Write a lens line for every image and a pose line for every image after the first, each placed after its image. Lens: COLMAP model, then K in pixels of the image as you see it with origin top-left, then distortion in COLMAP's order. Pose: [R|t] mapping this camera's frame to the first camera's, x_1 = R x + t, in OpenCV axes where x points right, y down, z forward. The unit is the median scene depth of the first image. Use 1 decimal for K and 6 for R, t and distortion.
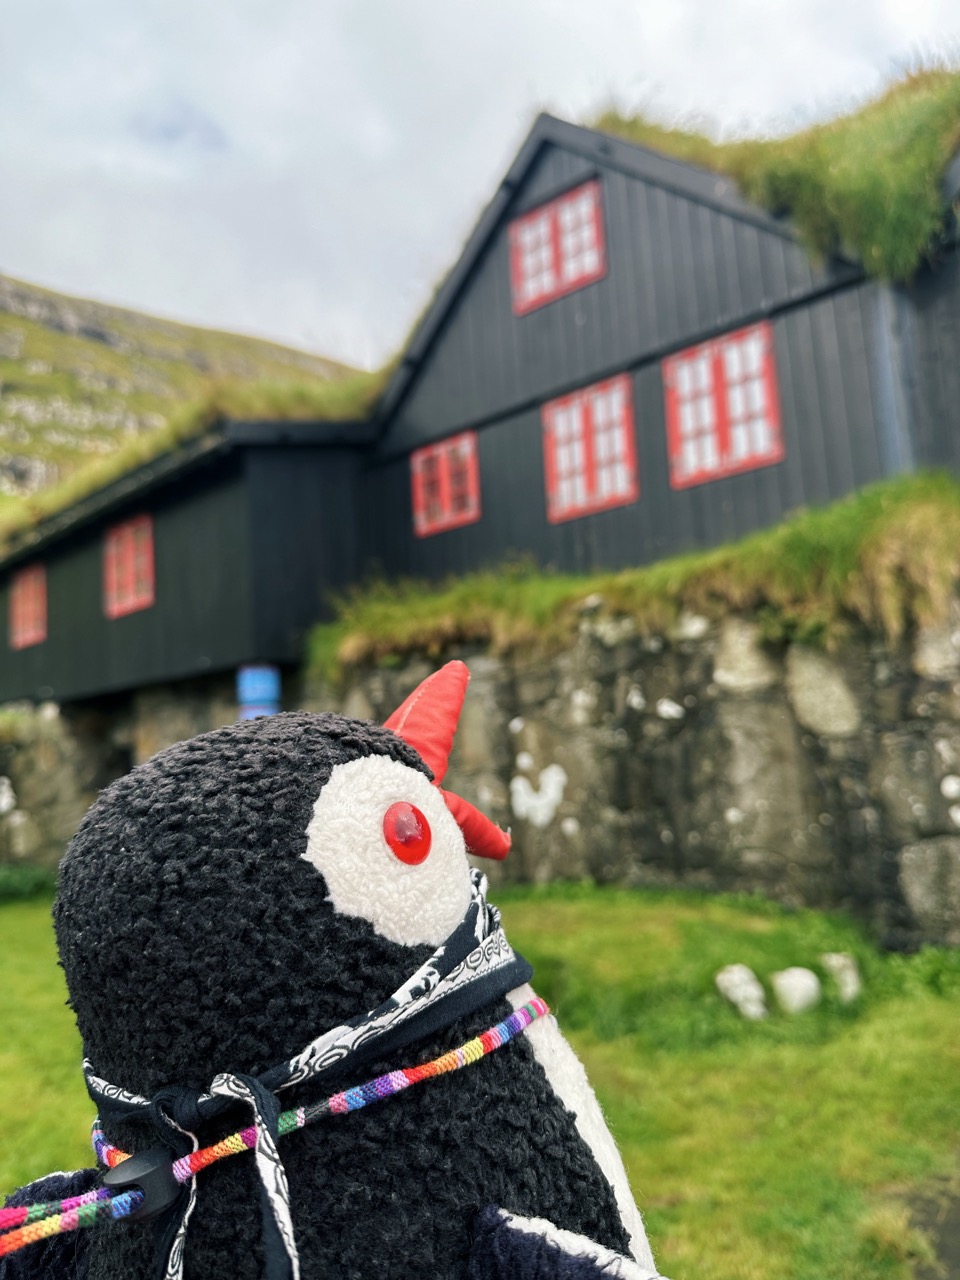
lens RADIAL K [[899.7, 0, 483.4], [0, 899.7, 632.8], [0, 0, 1]] dist [0.097334, -0.260599]
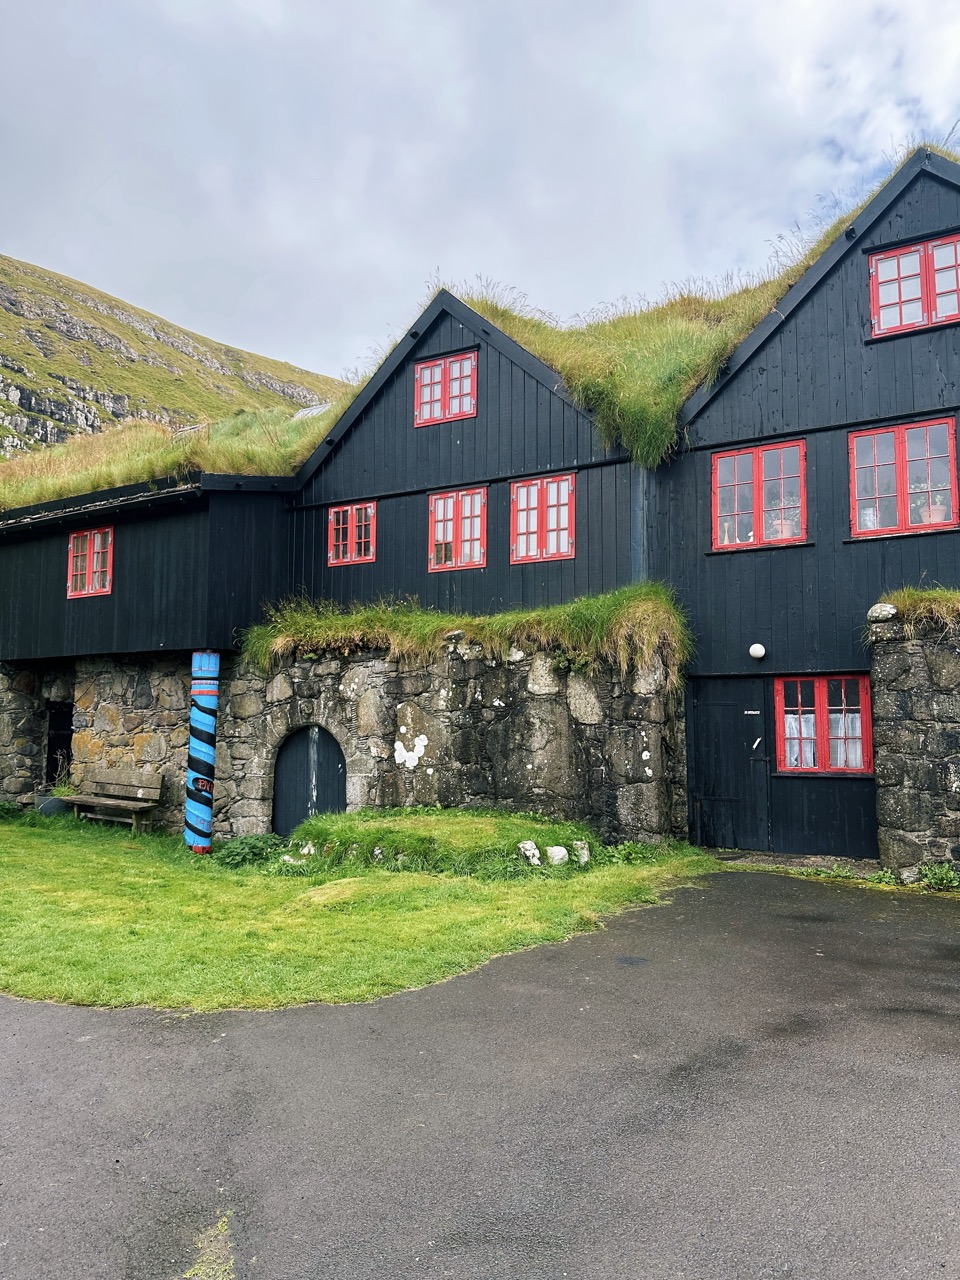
lens RADIAL K [[899.7, 0, 483.4], [0, 899.7, 632.8], [0, 0, 1]] dist [0.097334, -0.260599]
pose [[0.970432, 0.083623, 0.226427, -0.193933], [-0.088509, 0.996009, 0.011495, -0.056945], [-0.224562, -0.031196, 0.973960, -0.567558]]
